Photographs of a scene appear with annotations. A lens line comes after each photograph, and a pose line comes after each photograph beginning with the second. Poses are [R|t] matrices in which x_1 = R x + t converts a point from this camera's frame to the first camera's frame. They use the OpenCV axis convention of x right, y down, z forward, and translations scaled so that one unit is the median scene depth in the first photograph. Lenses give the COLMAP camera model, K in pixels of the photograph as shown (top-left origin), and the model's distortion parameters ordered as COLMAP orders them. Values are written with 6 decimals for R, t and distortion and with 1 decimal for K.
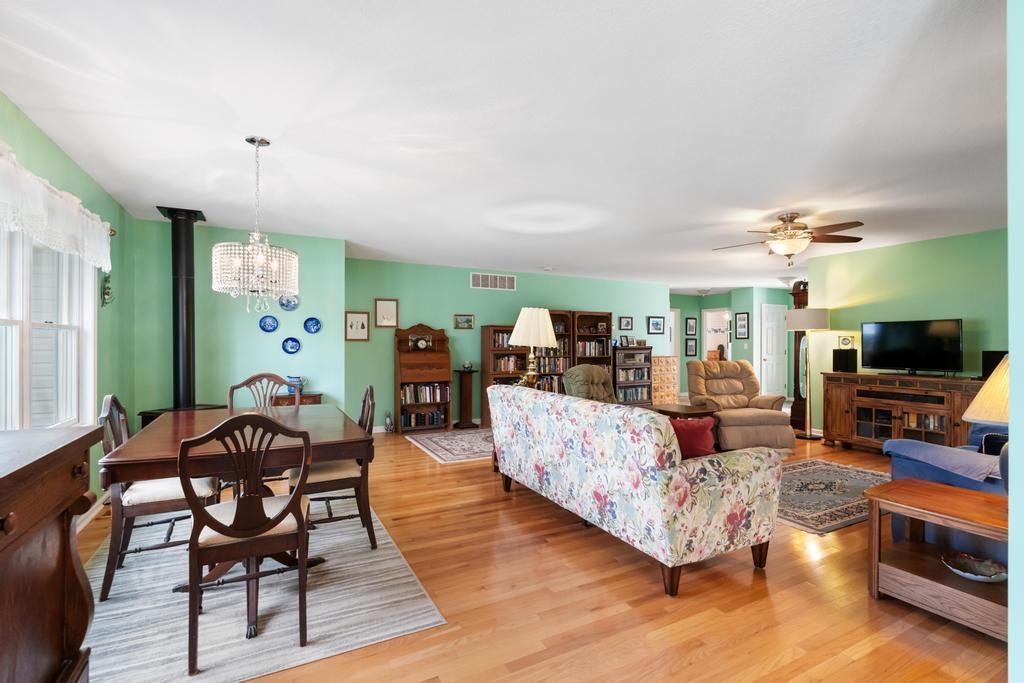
lens RADIAL K [[469.3, 0, 514.4], [0, 469.3, 341.6], [0, 0, 1]] dist [-0.003357, 0.000240]
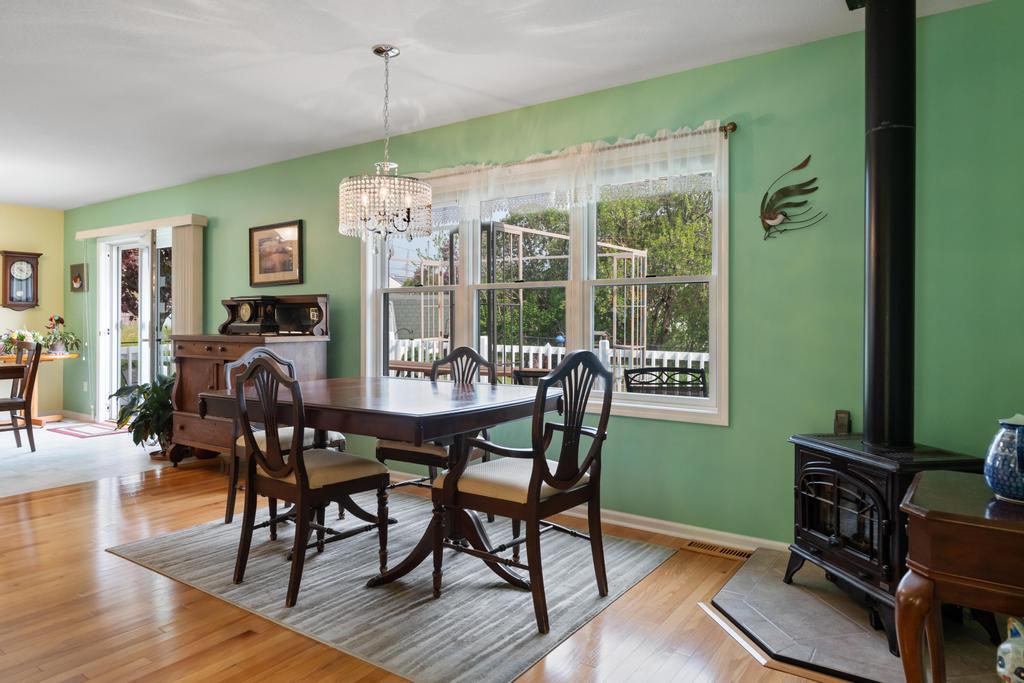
lens RADIAL K [[654.2, 0, 510.3], [0, 654.2, 327.3], [0, 0, 1]] dist [0.000080, -0.000318]
pose [[-0.893048, -0.003474, -0.449949, -0.097713], [-0.003952, 0.999992, 0.000125, 0.024433], [0.449945, 0.001890, -0.893054, 0.929421]]
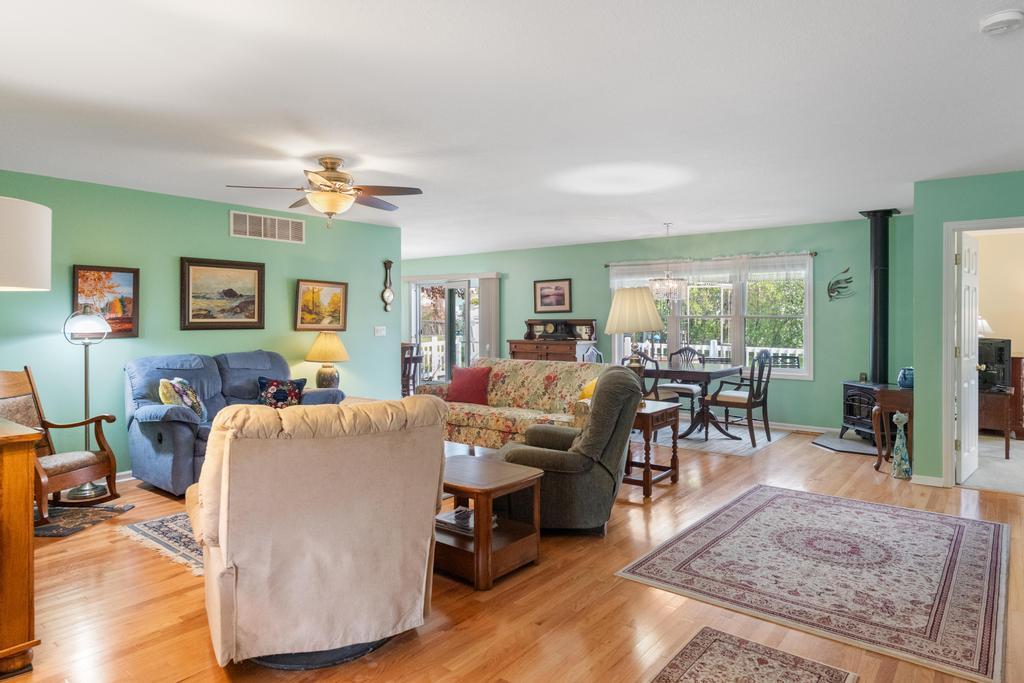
lens RADIAL K [[618.1, 0, 512.2], [0, 618.1, 331.6], [0, 0, 1]] dist [-0.001011, 0.001880]
pose [[-0.917391, 0.006816, -0.397928, 0.484868], [0.000039, 0.999855, 0.017035, -0.008766], [0.397987, 0.015613, -0.917258, 1.375228]]
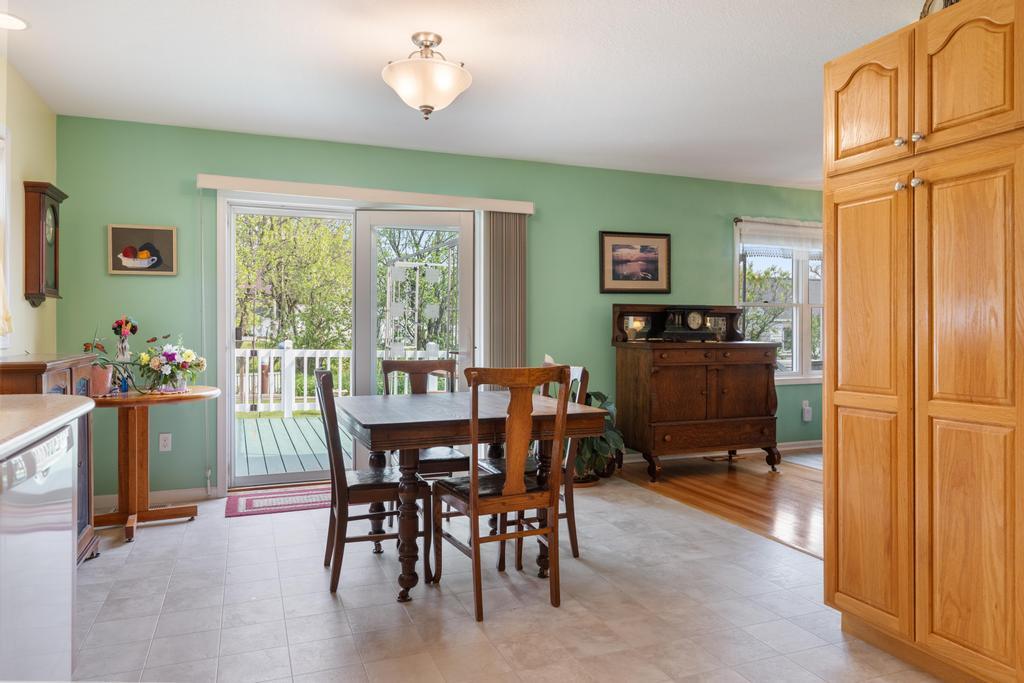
lens RADIAL K [[676.3, 0, 497.2], [0, 676.3, 333.2], [0, 0, 1]] dist [0.001190, 0.000451]
pose [[-0.135707, 0.004616, -0.990738, 0.709551], [0.001576, 0.999989, 0.004443, 0.019832], [0.990748, -0.000958, -0.135713, -0.036254]]
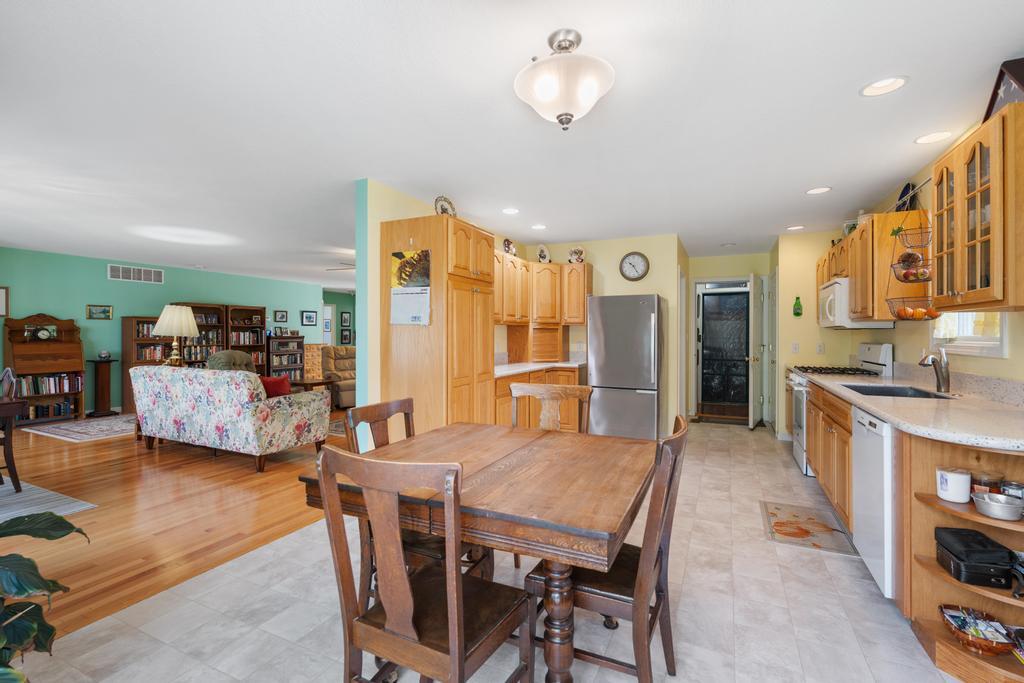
lens RADIAL K [[459.4, 0, 504.2], [0, 459.4, 333.9], [0, 0, 1]] dist [-0.002083, -0.000133]
pose [[0.809196, -0.001767, 0.587536, 0.020467], [-0.001500, 0.999986, 0.005073, -0.002391], [-0.587537, -0.004986, 0.809182, -0.371538]]
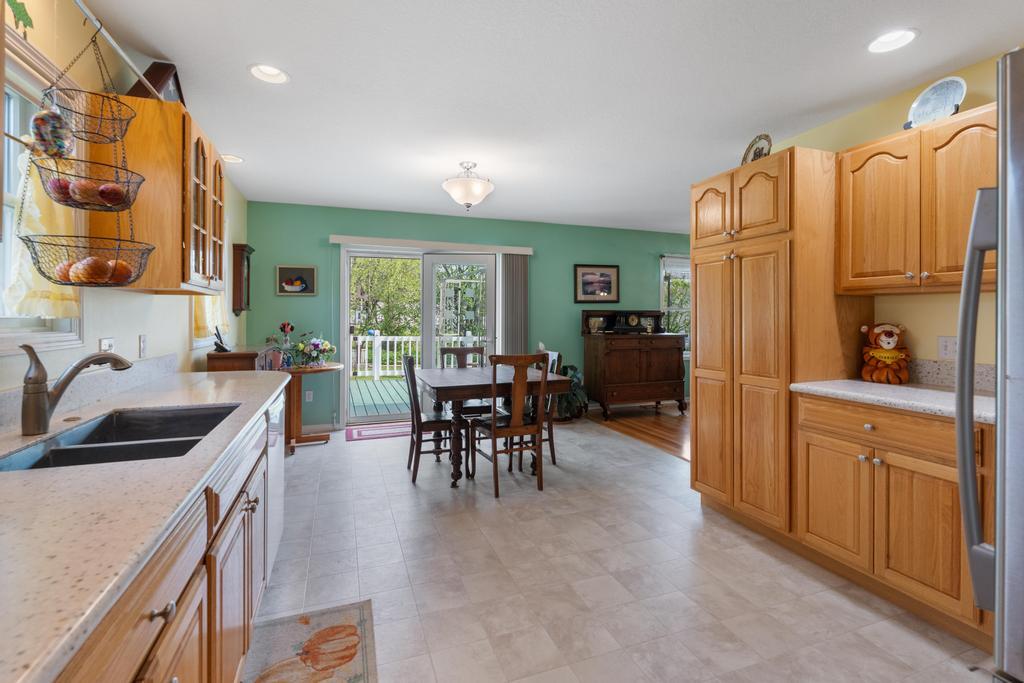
lens RADIAL K [[469.0, 0, 513.3], [0, 469.0, 312.8], [0, 0, 1]] dist [0.000447, 0.000148]
pose [[-0.135855, -0.010396, -0.990674, 0.803861], [-0.000235, 0.999945, -0.010461, 0.002534], [0.990729, -0.001188, -0.135850, -0.016635]]
